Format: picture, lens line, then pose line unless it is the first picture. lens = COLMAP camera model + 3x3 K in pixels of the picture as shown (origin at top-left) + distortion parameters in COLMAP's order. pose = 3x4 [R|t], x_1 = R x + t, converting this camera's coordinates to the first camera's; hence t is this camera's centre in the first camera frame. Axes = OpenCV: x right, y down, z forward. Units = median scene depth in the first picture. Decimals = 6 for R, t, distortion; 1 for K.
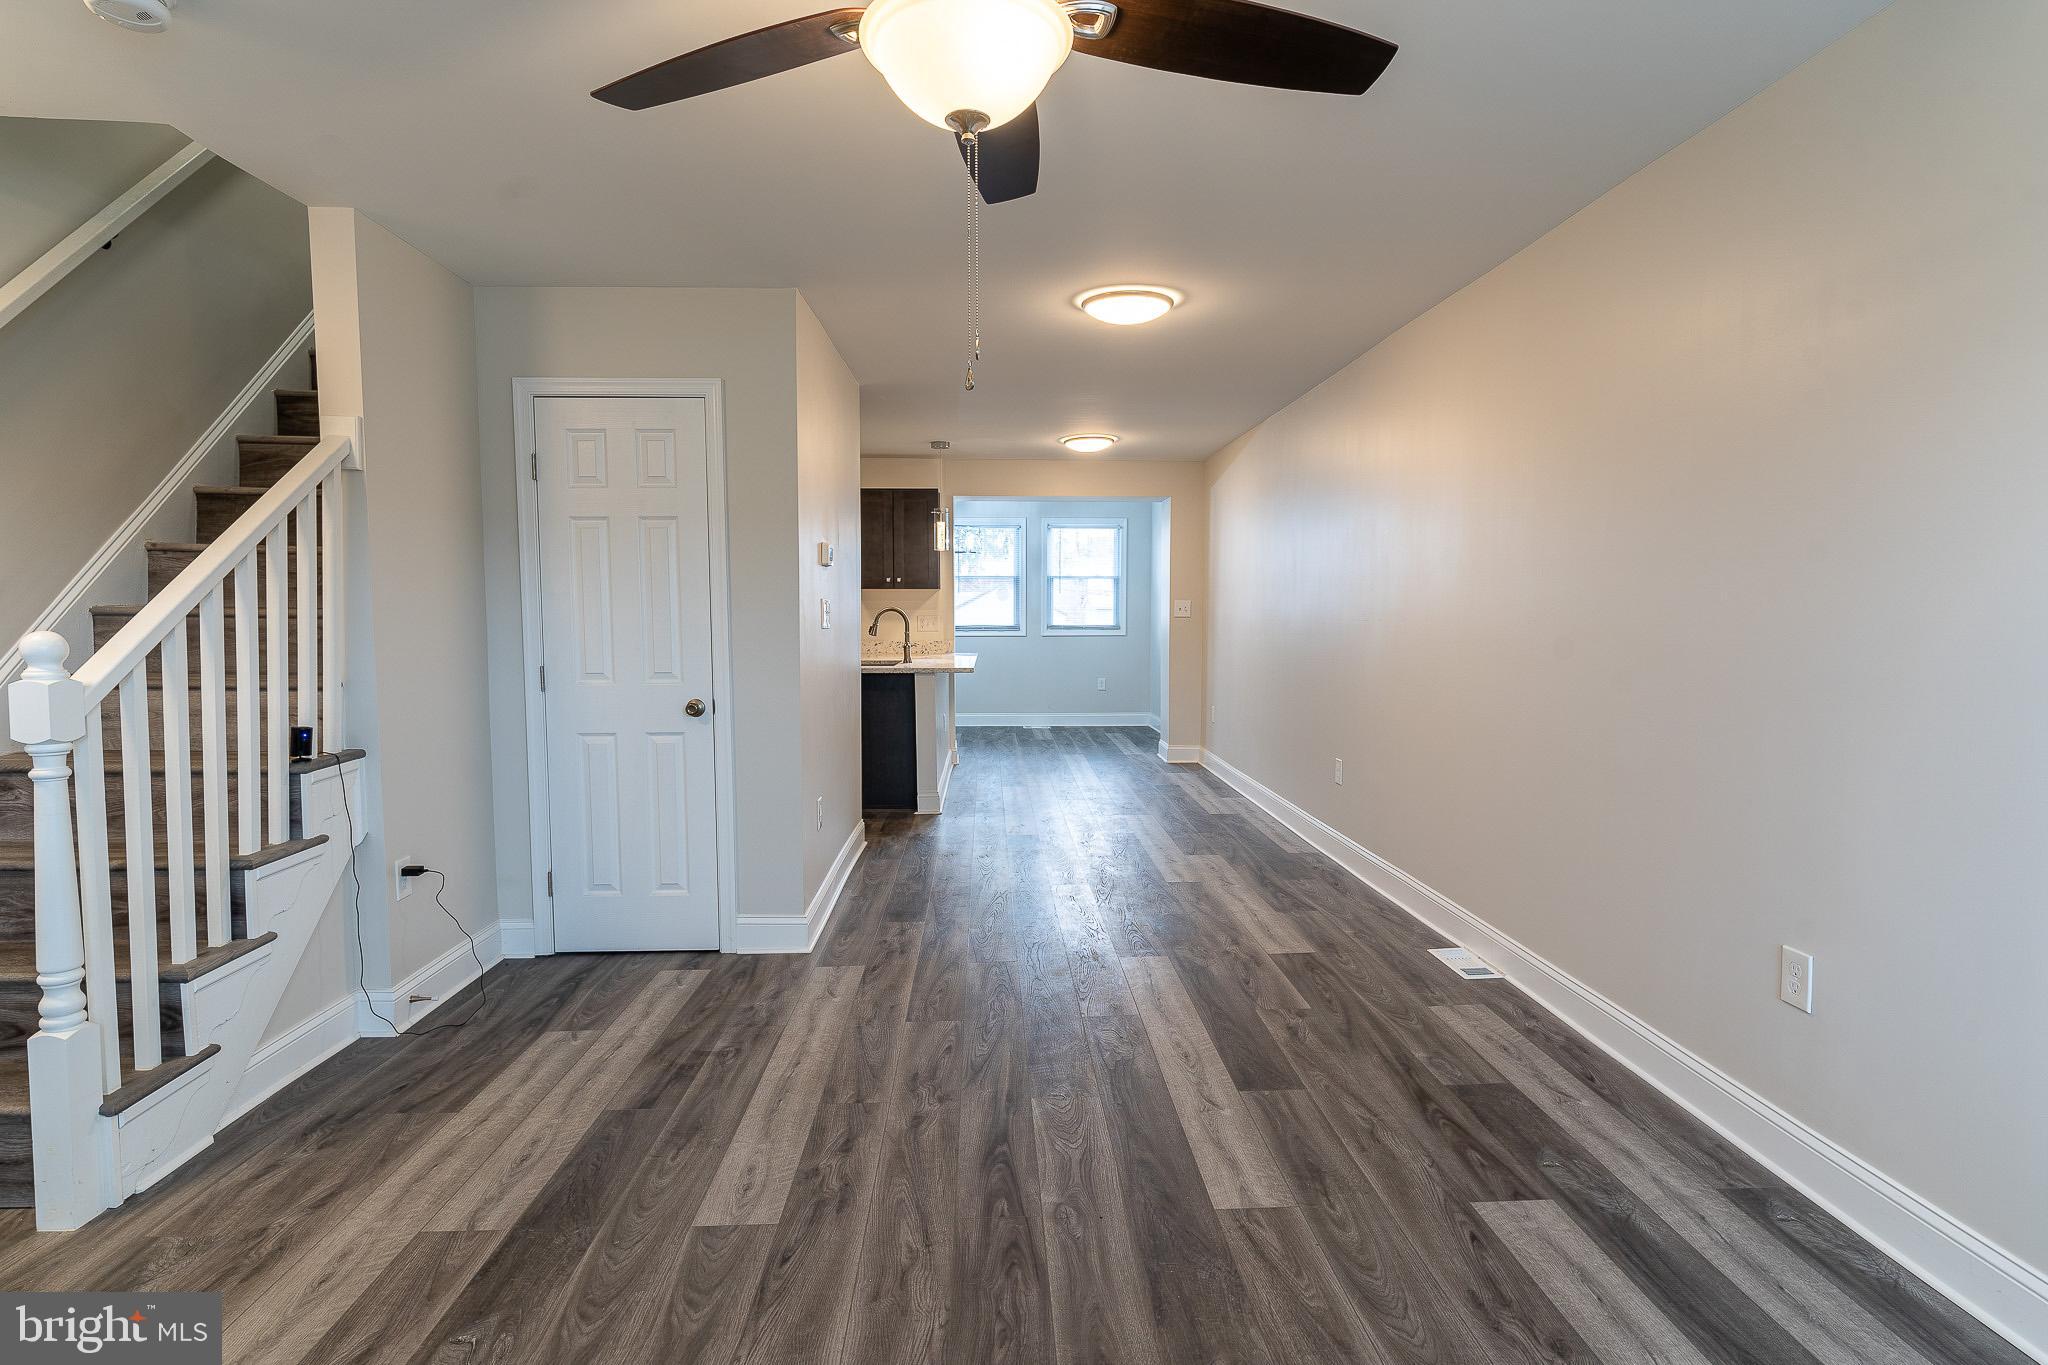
lens RADIAL K [[997.0, 0, 1024.0], [0, 997.0, 682.5], [0, 0, 1]] dist [0.002601, 0.000602]
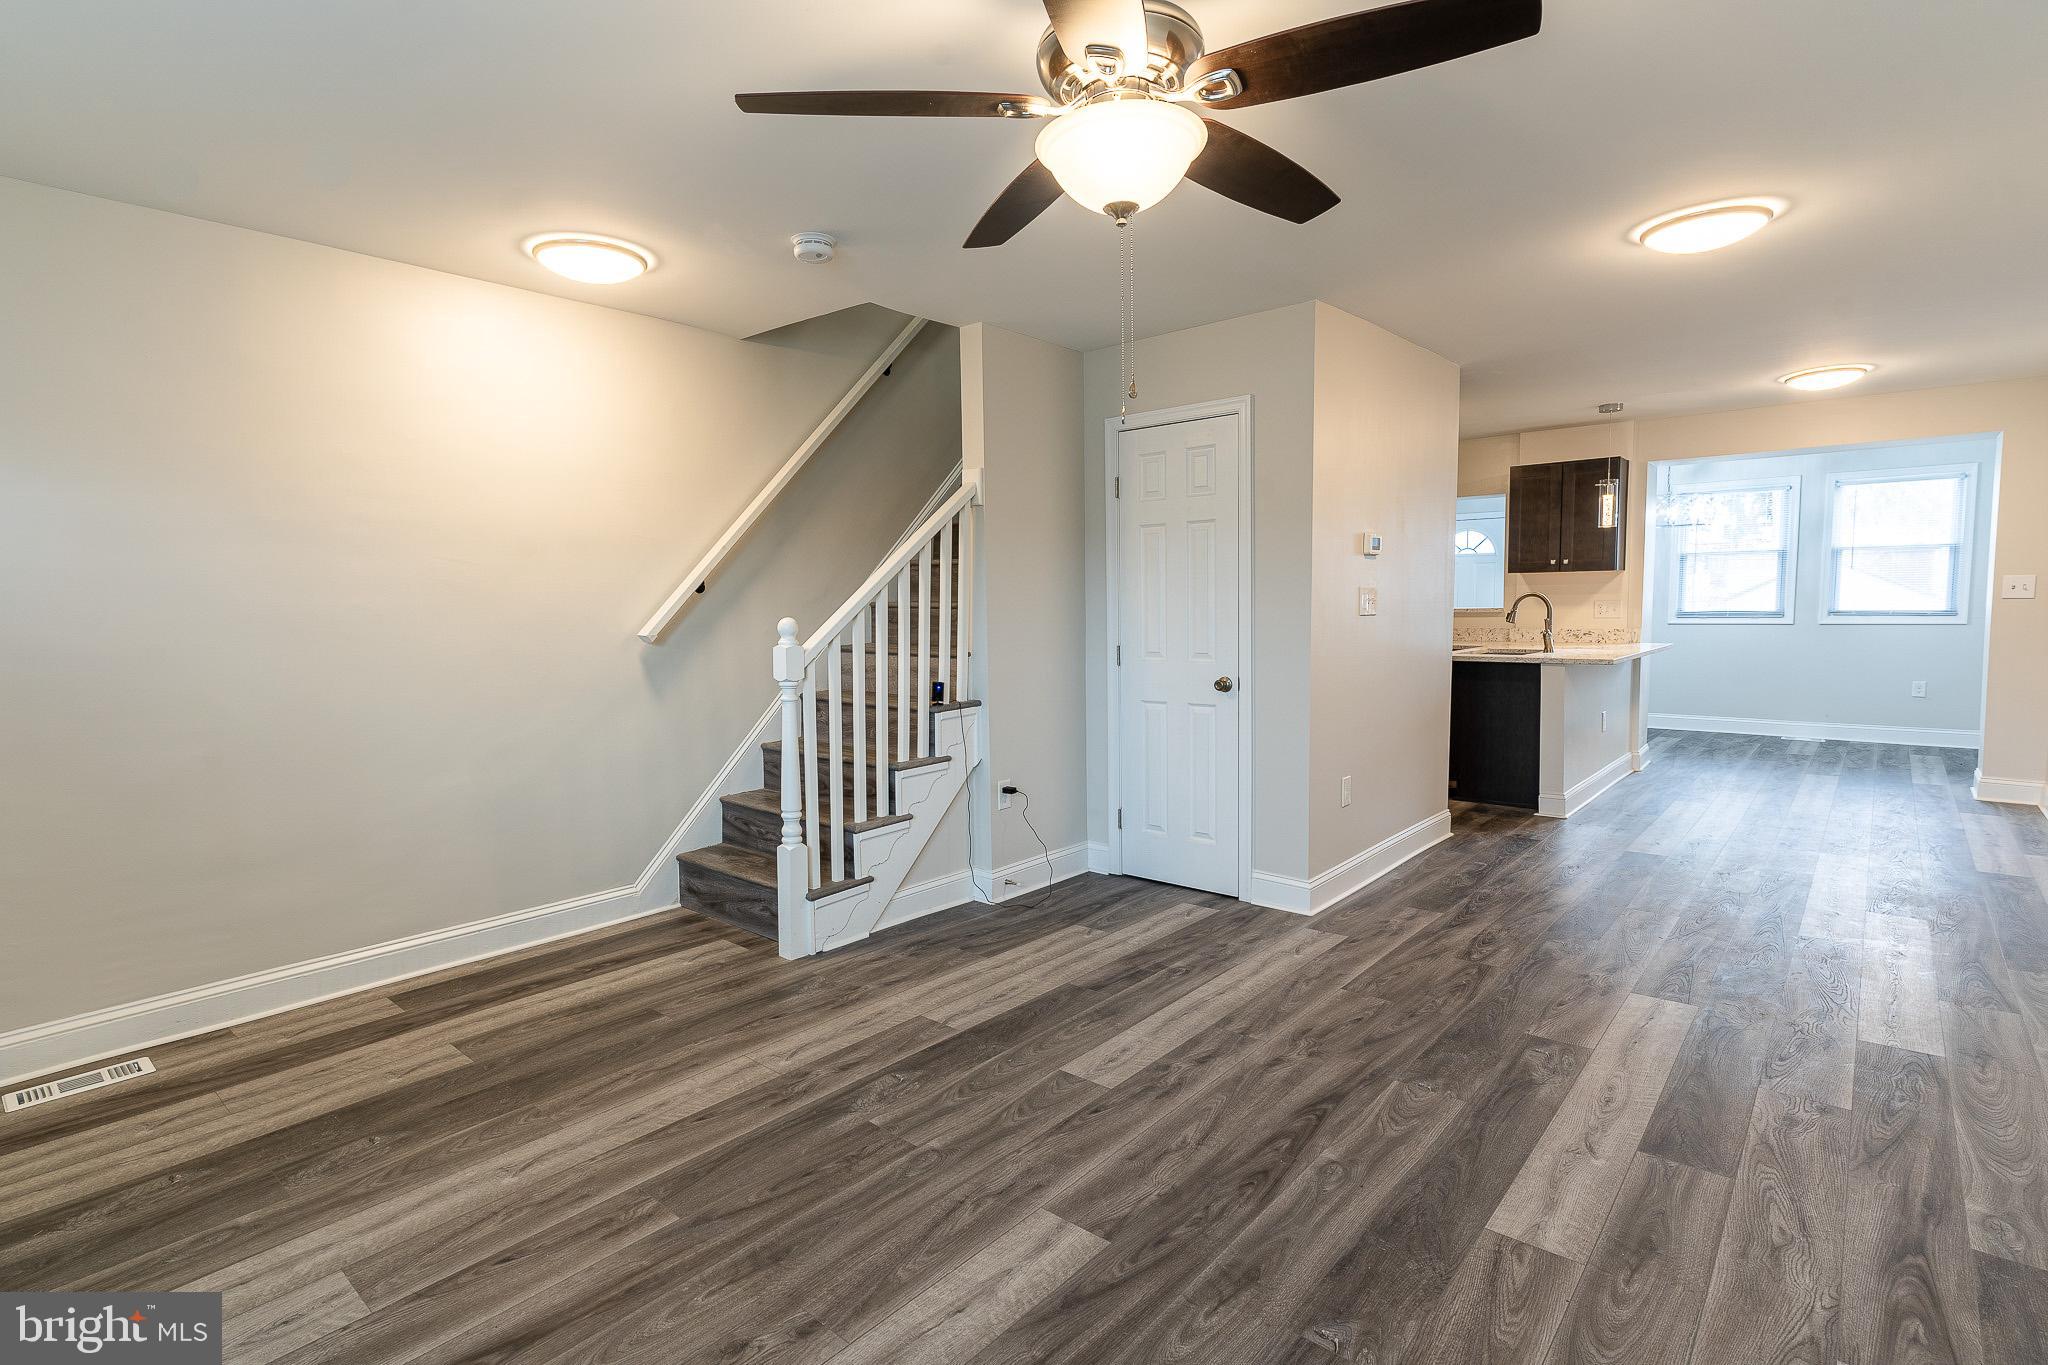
lens RADIAL K [[984.1, 0, 1024.0], [0, 984.1, 682.5], [0, 0, 1]] dist [0.003630, 0.000227]
pose [[0.731114, 0.044838, -0.680780, 0.359179], [-0.035526, 0.998986, 0.027643, 0.000176], [0.681329, 0.003976, 0.731966, 0.010399]]
